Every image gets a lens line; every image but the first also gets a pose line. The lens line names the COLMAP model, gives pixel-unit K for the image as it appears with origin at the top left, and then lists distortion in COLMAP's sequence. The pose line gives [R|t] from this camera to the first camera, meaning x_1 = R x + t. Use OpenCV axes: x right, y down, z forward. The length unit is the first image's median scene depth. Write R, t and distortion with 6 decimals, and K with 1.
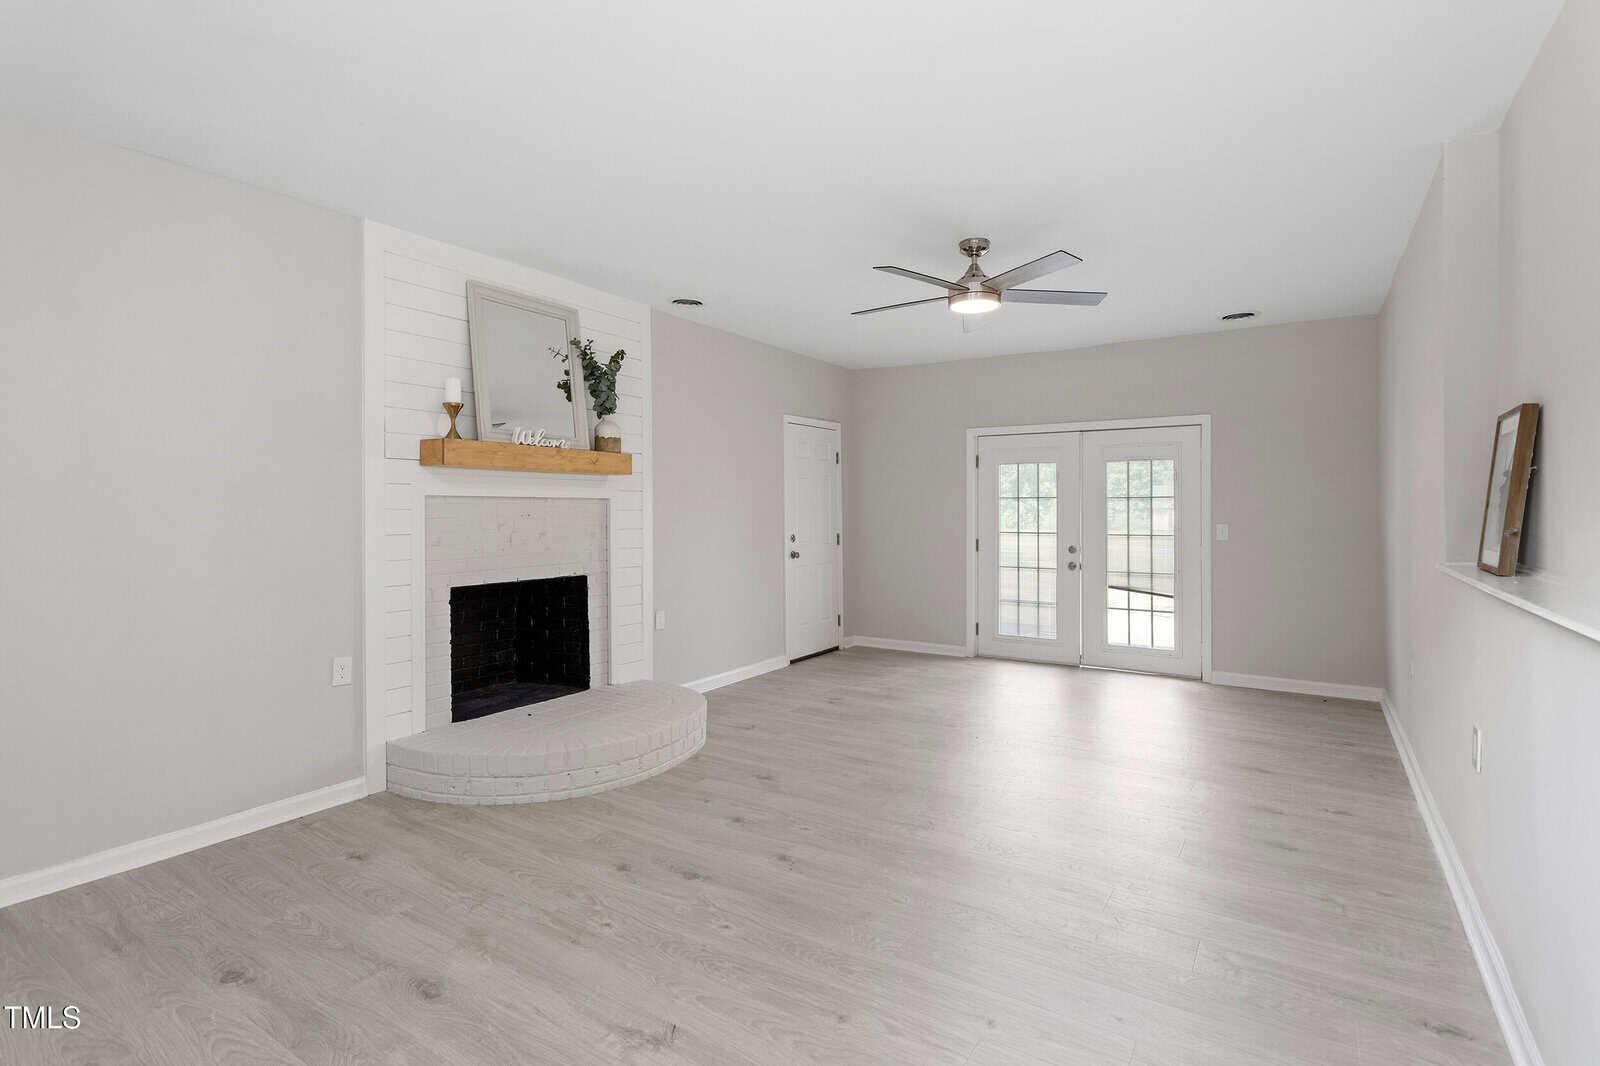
lens RADIAL K [[766.0, 0, 807.7], [0, 766.0, 522.0], [0, 0, 1]] dist [-0.001734, -0.000353]
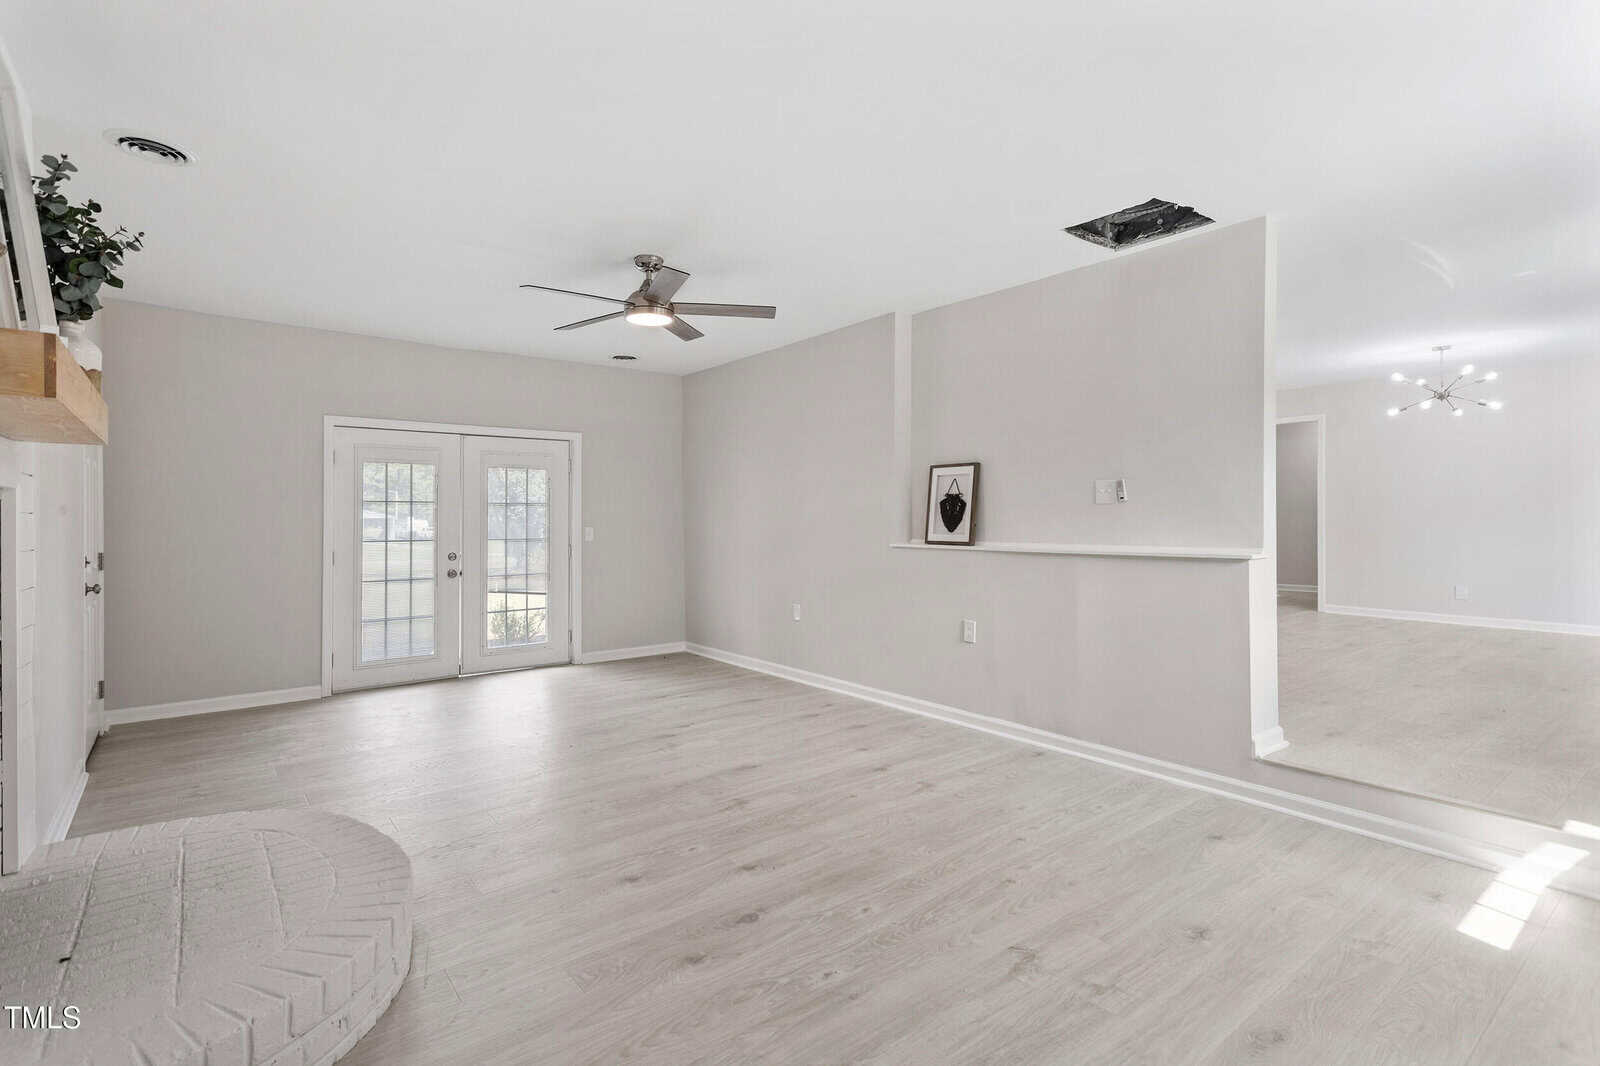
lens RADIAL K [[767.6, 0, 800.2], [0, 767.6, 511.8], [0, 0, 1]] dist [0.001308, 0.000199]
pose [[0.319752, 0.004500, 0.947490, -0.440197], [0.017628, 0.999787, -0.010697, -0.002112], [-0.947337, 0.020123, 0.319605, 0.286880]]
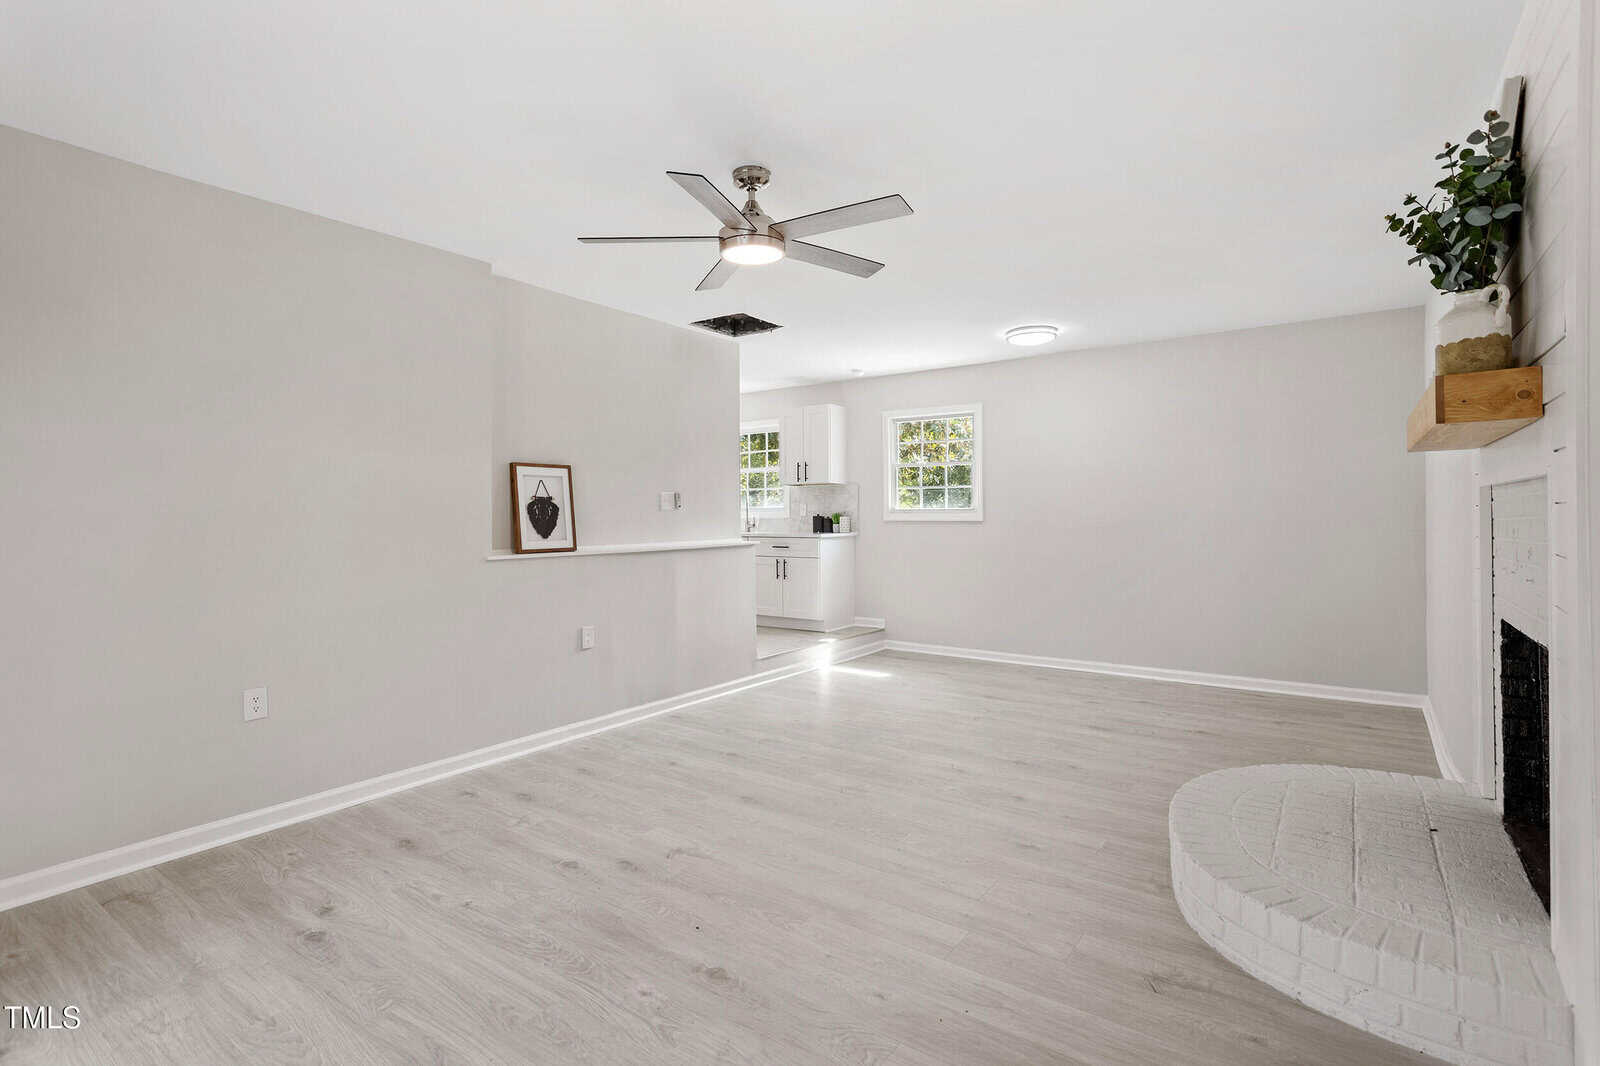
lens RADIAL K [[766.0, 0, 807.7], [0, 766.0, 522.0], [0, 0, 1]] dist [-0.001734, -0.000353]
pose [[-0.999222, 0.010259, 0.038089, 0.085157], [0.011045, 0.999729, 0.020479, -0.014348], [-0.037869, 0.020884, -0.999064, 1.098248]]
